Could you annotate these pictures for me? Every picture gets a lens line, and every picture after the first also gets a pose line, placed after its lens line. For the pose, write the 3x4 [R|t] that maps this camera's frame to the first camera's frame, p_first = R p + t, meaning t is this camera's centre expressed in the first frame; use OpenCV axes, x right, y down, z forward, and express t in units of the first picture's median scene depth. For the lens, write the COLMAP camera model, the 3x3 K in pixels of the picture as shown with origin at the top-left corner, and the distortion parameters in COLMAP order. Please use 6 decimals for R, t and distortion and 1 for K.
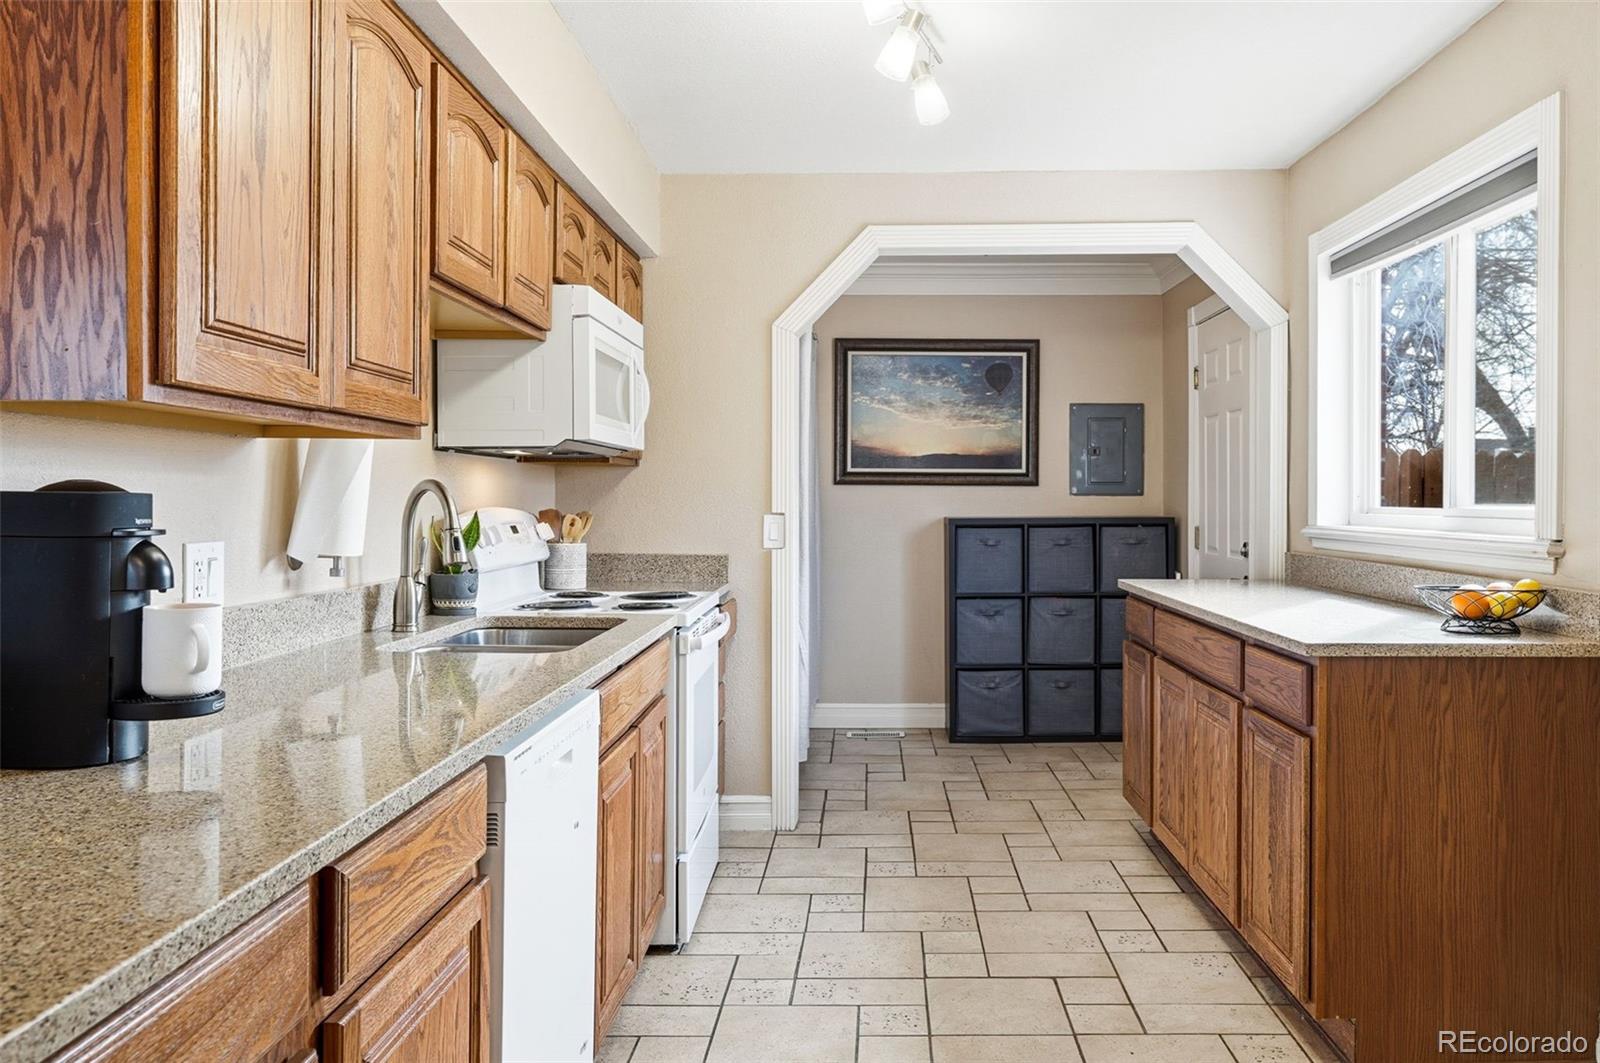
lens RADIAL K [[1303.1, 0, 832.6], [0, 1303.1, 498.5], [0, 0, 1]] dist [-0.009556, -0.004748]
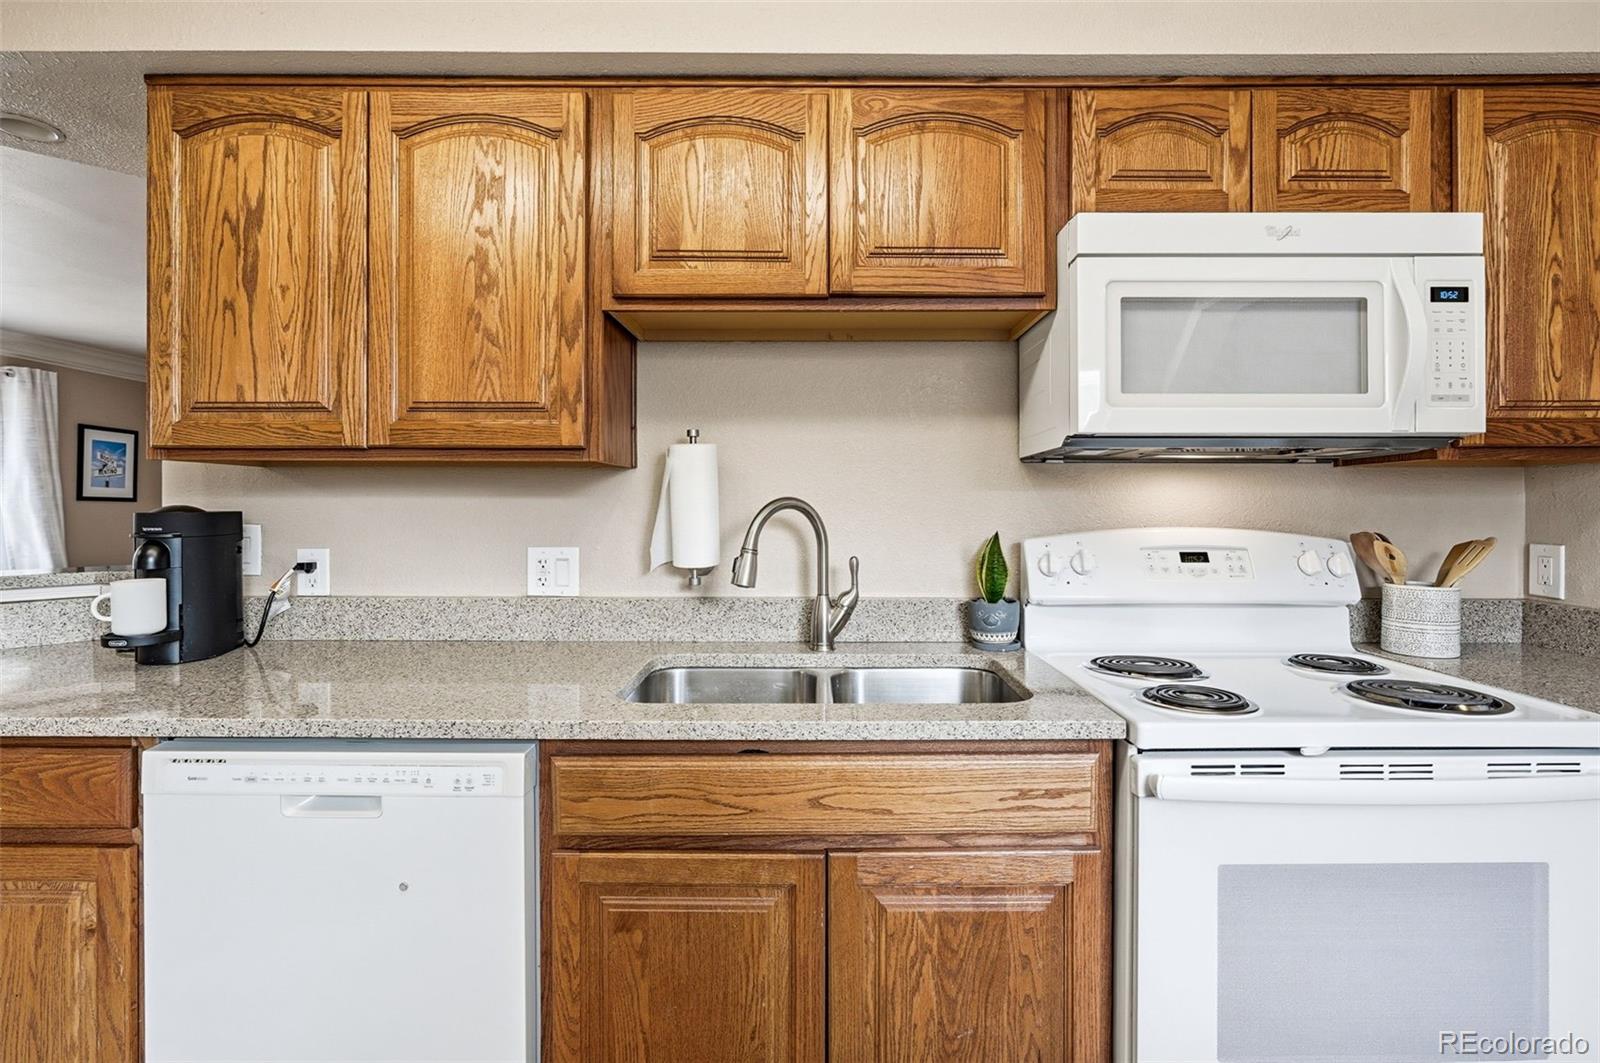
lens RADIAL K [[742.1, 0, 813.2], [0, 742.1, 506.2], [0, 0, 1]] dist [-0.016224, 0.006511]
pose [[-0.023183, -0.004449, -0.999721, 0.124149], [-0.000915, 0.999990, -0.004429, -0.002517], [0.999731, 0.000812, -0.023187, 0.535338]]
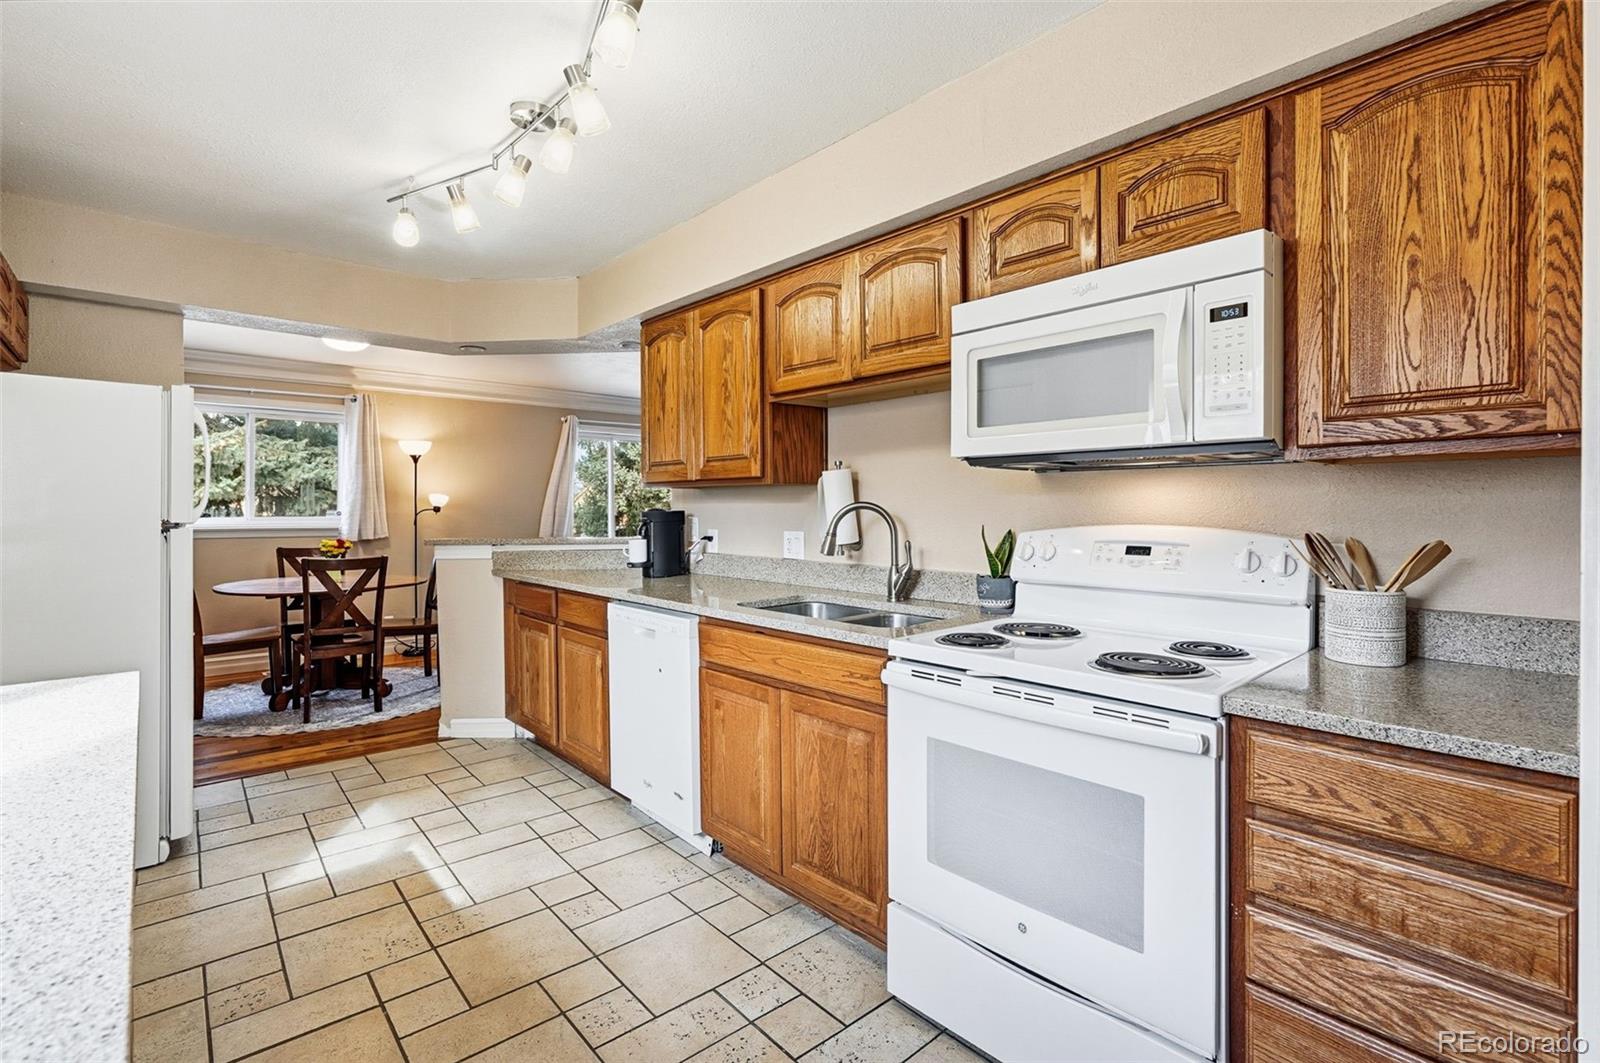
lens RADIAL K [[744.3, 0, 796.7], [0, 744.3, 507.8], [0, 0, 1]] dist [-0.009130, -0.000039]
pose [[-0.761582, 0.002186, -0.648065, 0.169472], [0.002436, 0.999997, 0.000509, -0.003932], [0.648064, -0.001191, -0.761585, 0.850481]]
